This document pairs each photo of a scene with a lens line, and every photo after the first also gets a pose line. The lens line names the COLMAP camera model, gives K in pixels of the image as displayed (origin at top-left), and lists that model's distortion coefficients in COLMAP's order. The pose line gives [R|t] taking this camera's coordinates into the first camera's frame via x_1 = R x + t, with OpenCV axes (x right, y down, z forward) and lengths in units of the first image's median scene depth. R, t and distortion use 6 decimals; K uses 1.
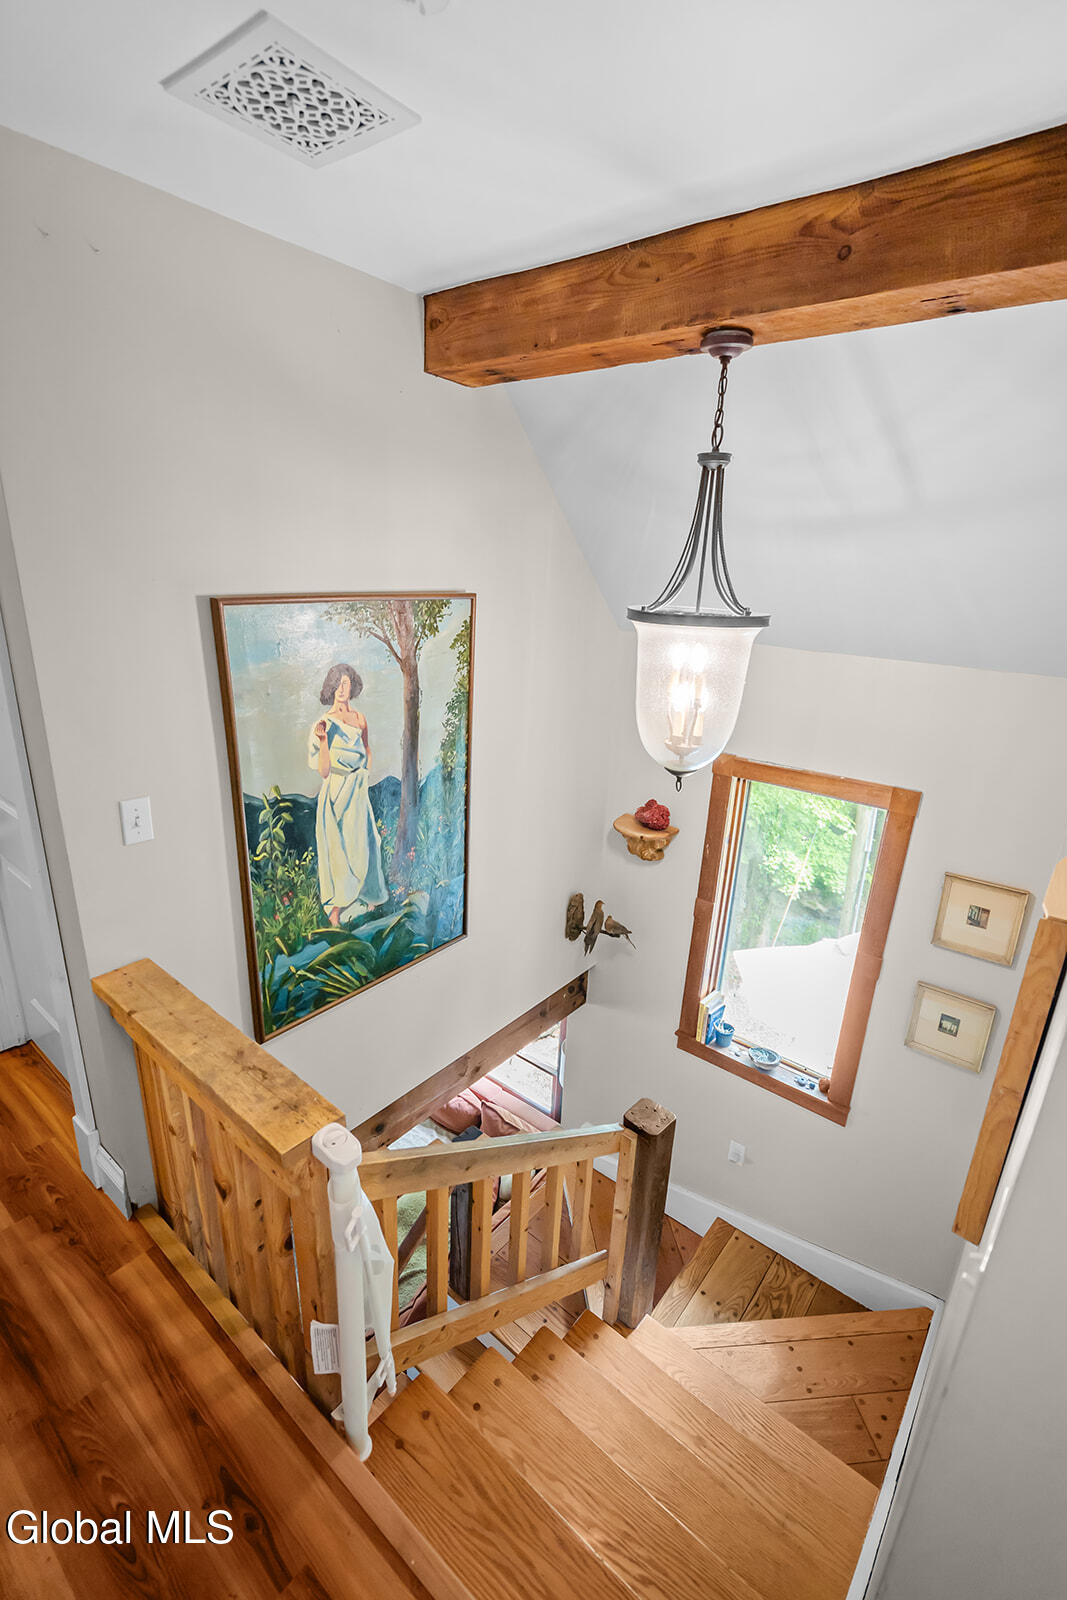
lens RADIAL K [[723.8, 0, 519.0], [0, 723.8, 800.8], [0, 0, 1]] dist [-0.002982, 0.001338]
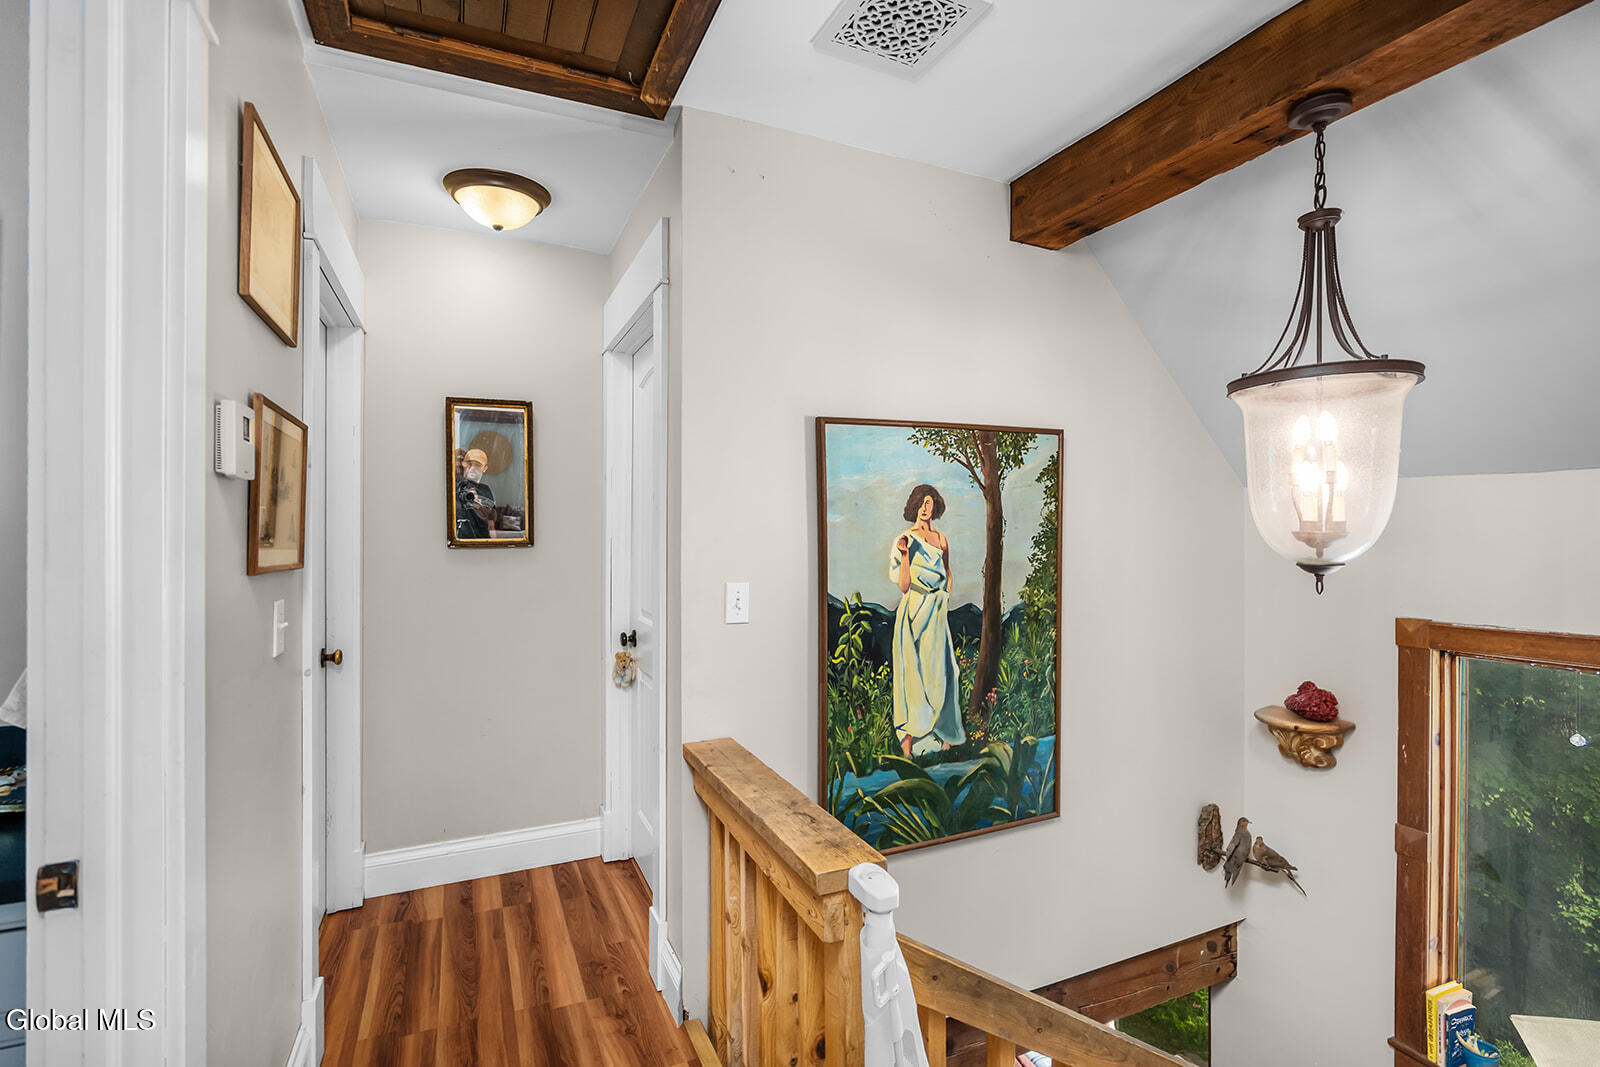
lens RADIAL K [[723.8, 0, 781.0], [0, 723.8, 521.6], [0, 0, 1]] dist [-0.002982, 0.001338]
pose [[0.893058, -0.034008, -0.448654, 0.042218], [-0.113896, 0.947577, -0.298540, 0.205518], [0.435287, 0.317714, 0.842368, 0.023574]]
